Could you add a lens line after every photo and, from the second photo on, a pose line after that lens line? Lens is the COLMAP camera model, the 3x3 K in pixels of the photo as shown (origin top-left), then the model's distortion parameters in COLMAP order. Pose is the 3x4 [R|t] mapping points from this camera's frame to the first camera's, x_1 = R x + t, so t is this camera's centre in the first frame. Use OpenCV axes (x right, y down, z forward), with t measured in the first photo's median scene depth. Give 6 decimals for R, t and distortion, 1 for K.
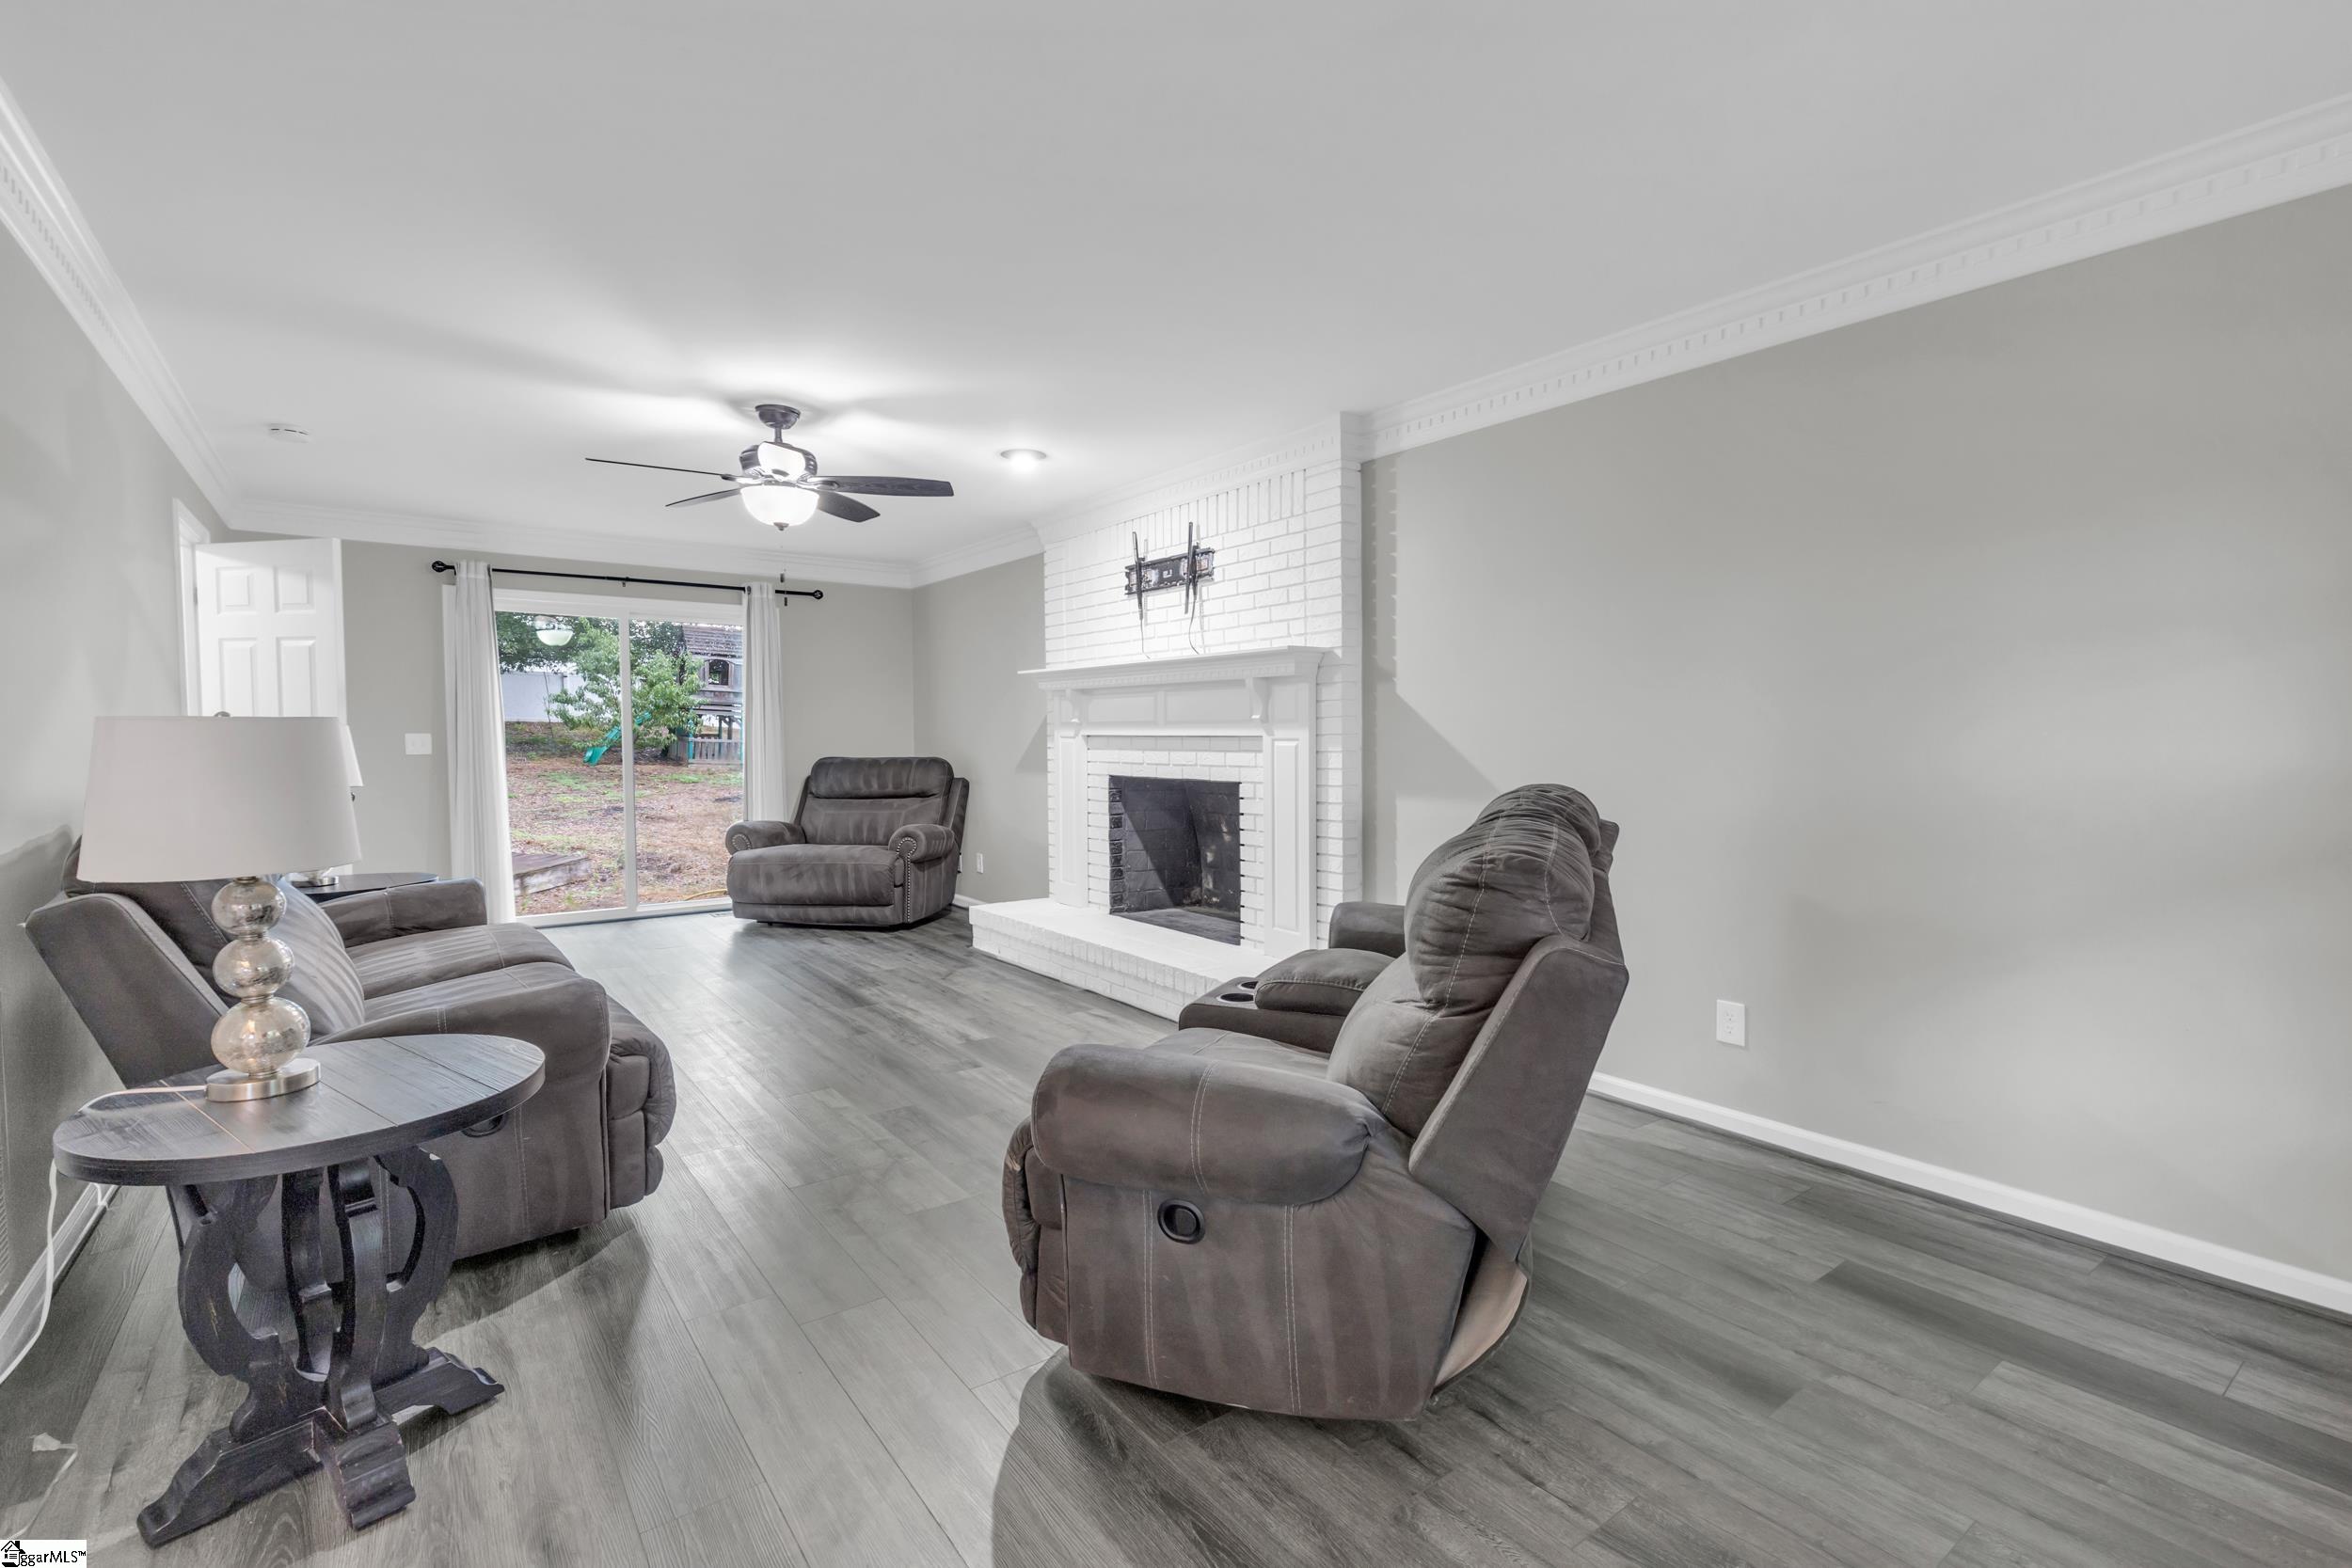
lens RADIAL K [[1067.4, 0, 1177.7], [0, 1067.4, 777.3], [0, 0, 1]] dist [0.004090, 0.002052]
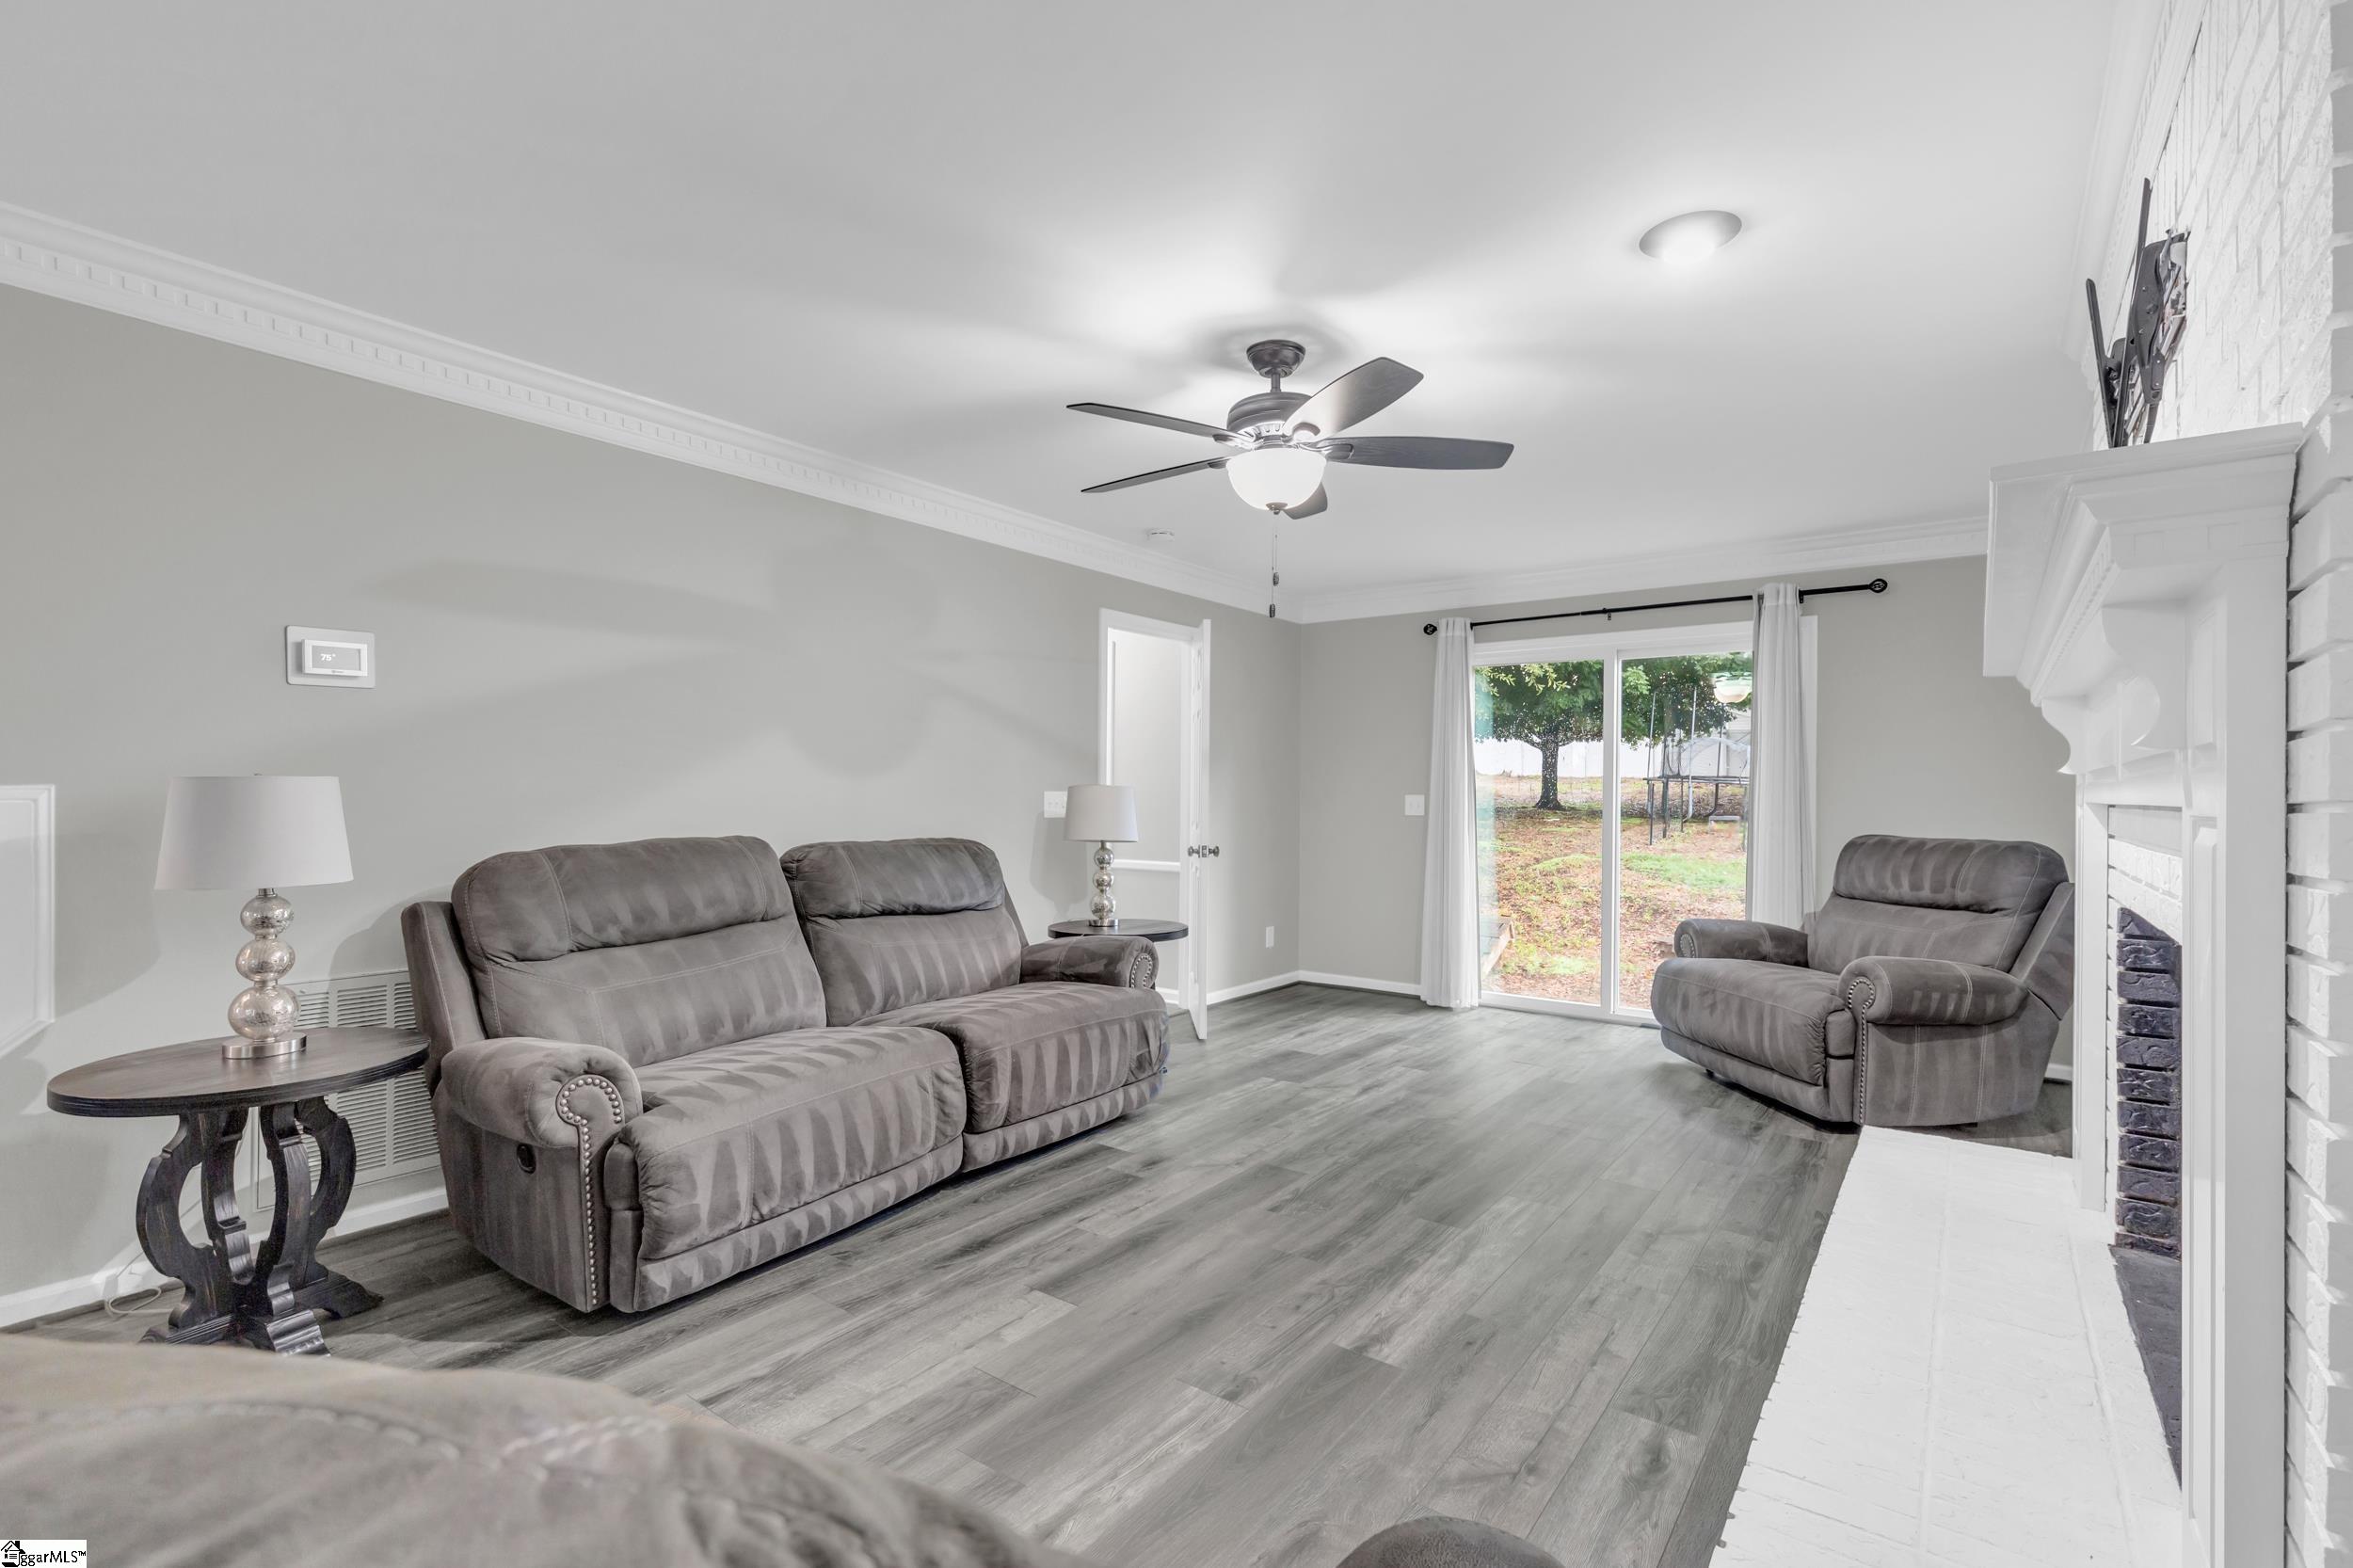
lens RADIAL K [[1068.0, 0, 1192.4], [0, 1068.0, 800.8], [0, 0, 1]] dist [0.004090, 0.002052]
pose [[0.286583, 0.010221, -0.958001, 0.241251], [-0.048122, 0.998834, -0.003739, -0.024430], [0.956846, 0.047172, 0.286741, 0.586028]]
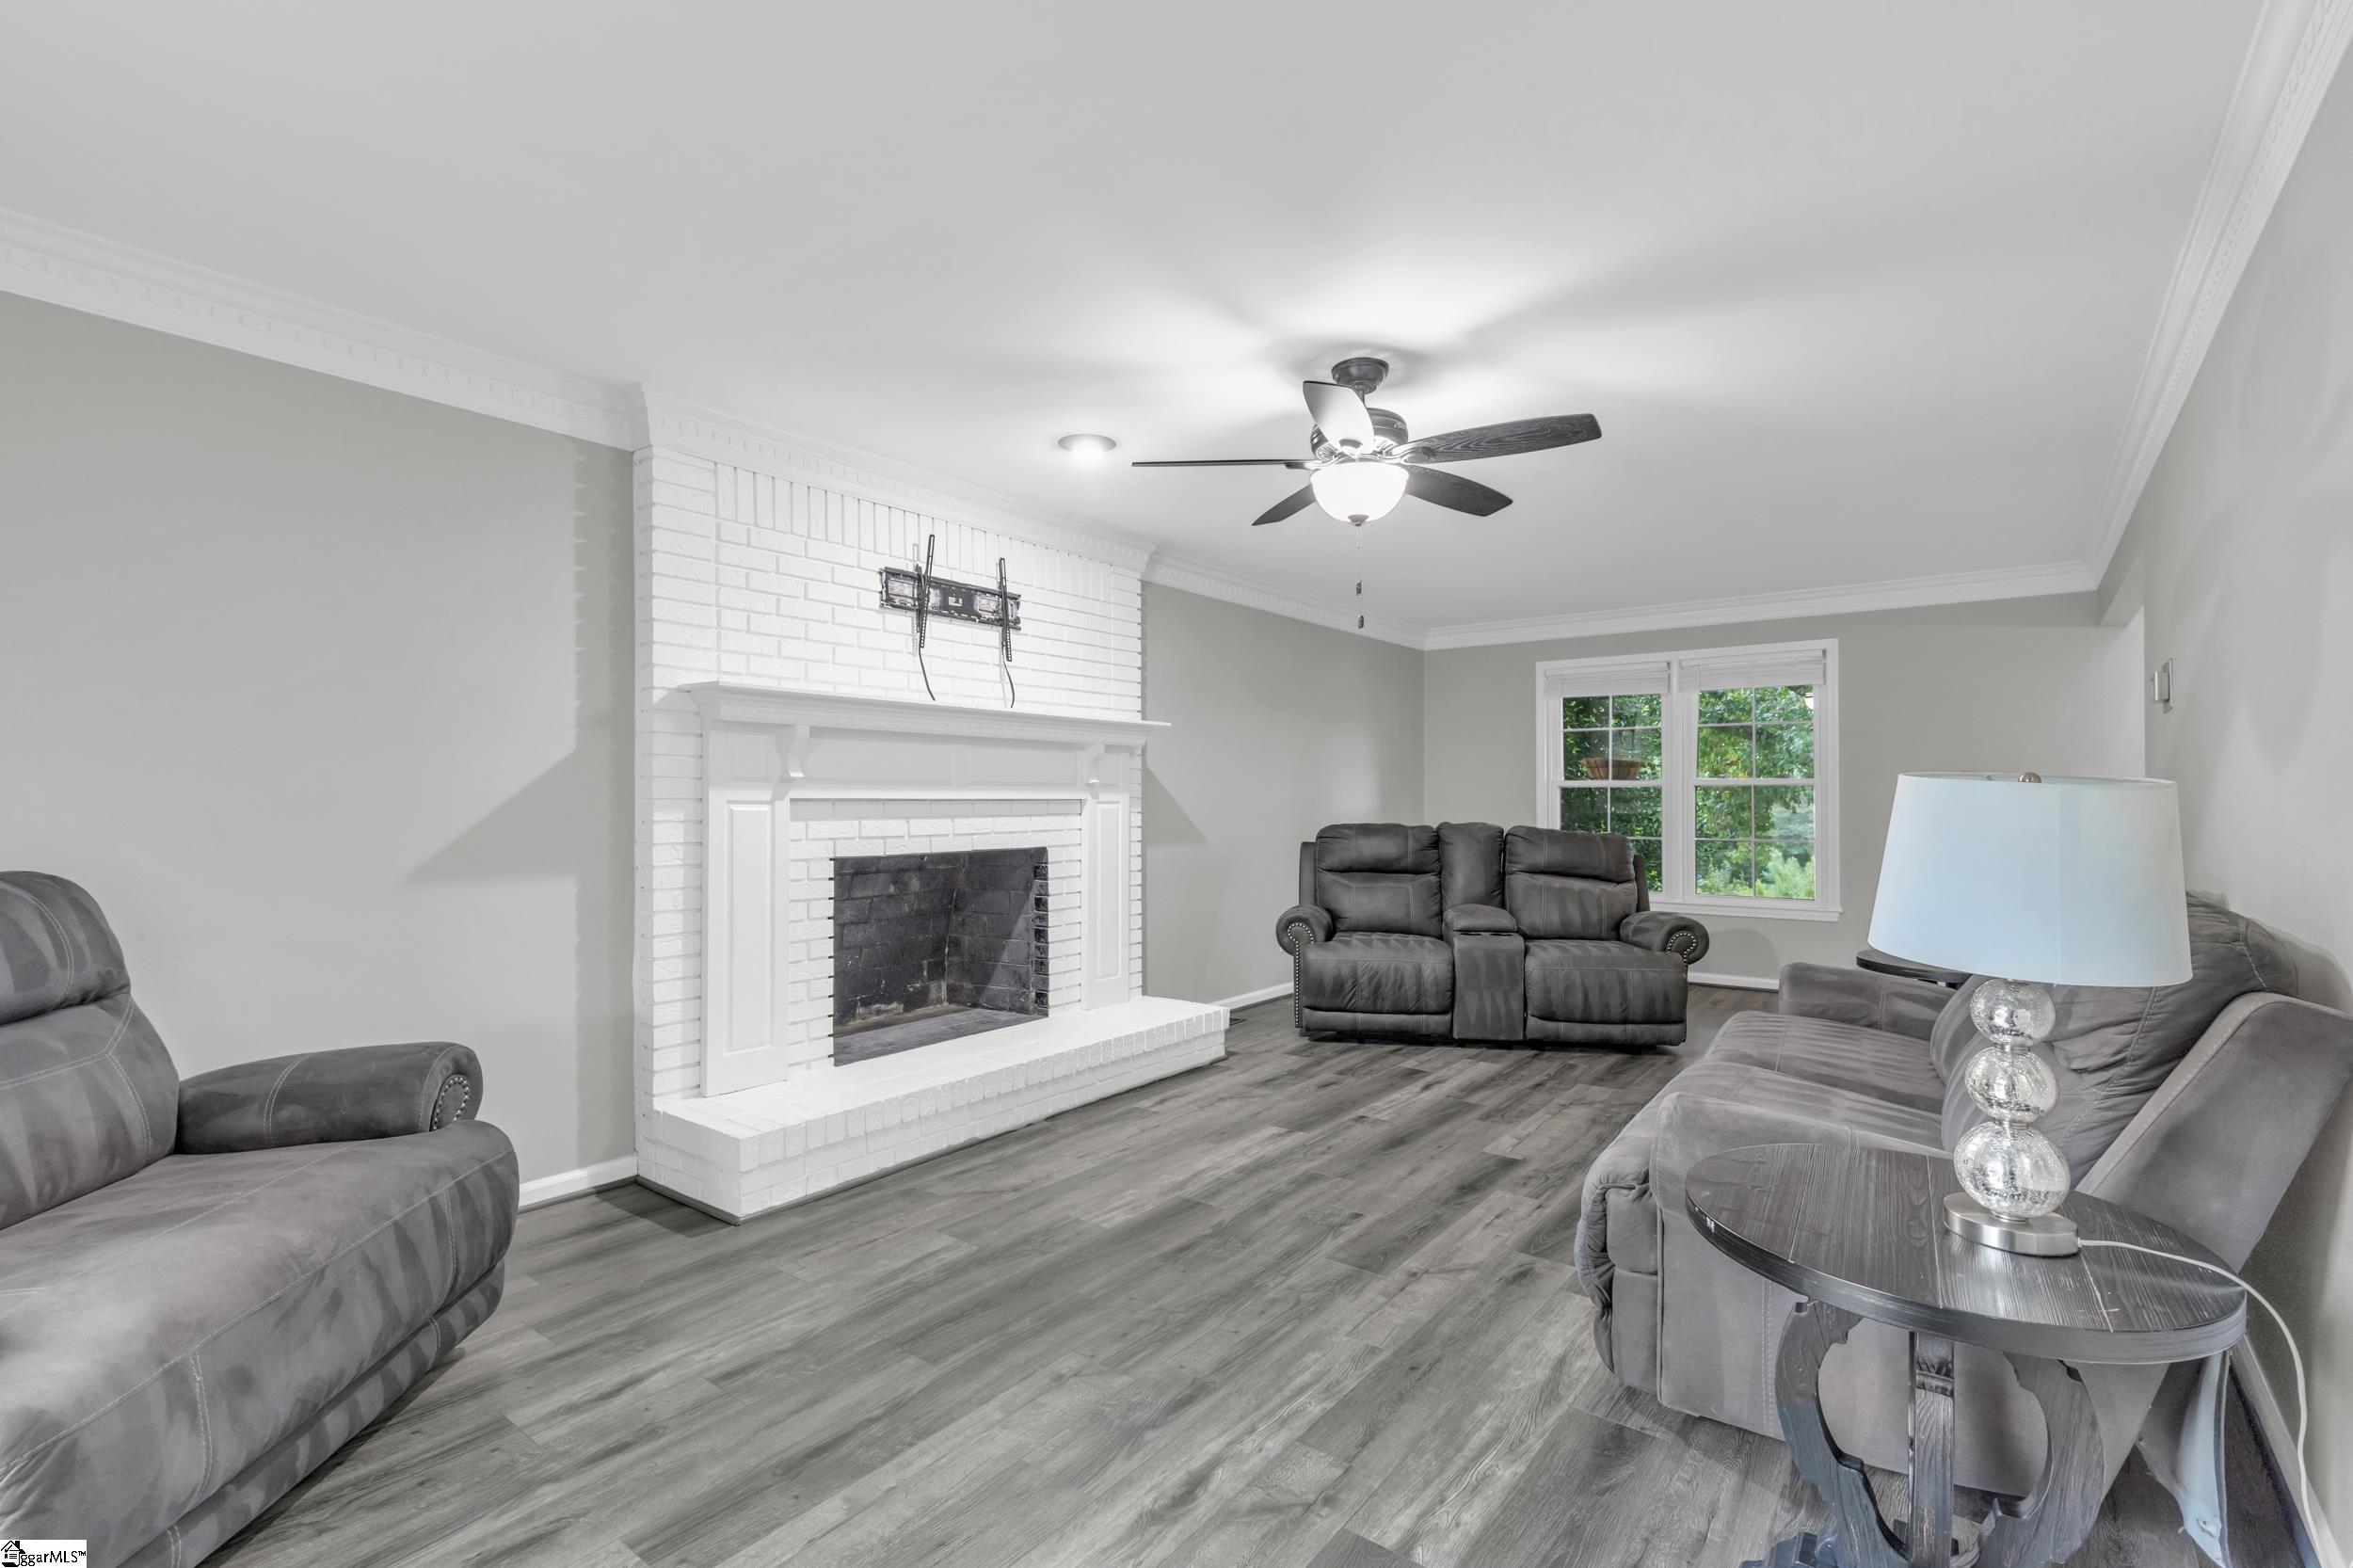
lens RADIAL K [[1068.0, 0, 1176.4], [0, 1068.0, 787.9], [0, 0, 1]] dist [0.004090, 0.002052]
pose [[-0.261572, 0.007821, 0.965152, -0.833217], [0.037005, 0.999313, 0.001931, -0.042605], [-0.964474, 0.036220, -0.261682, 1.042259]]
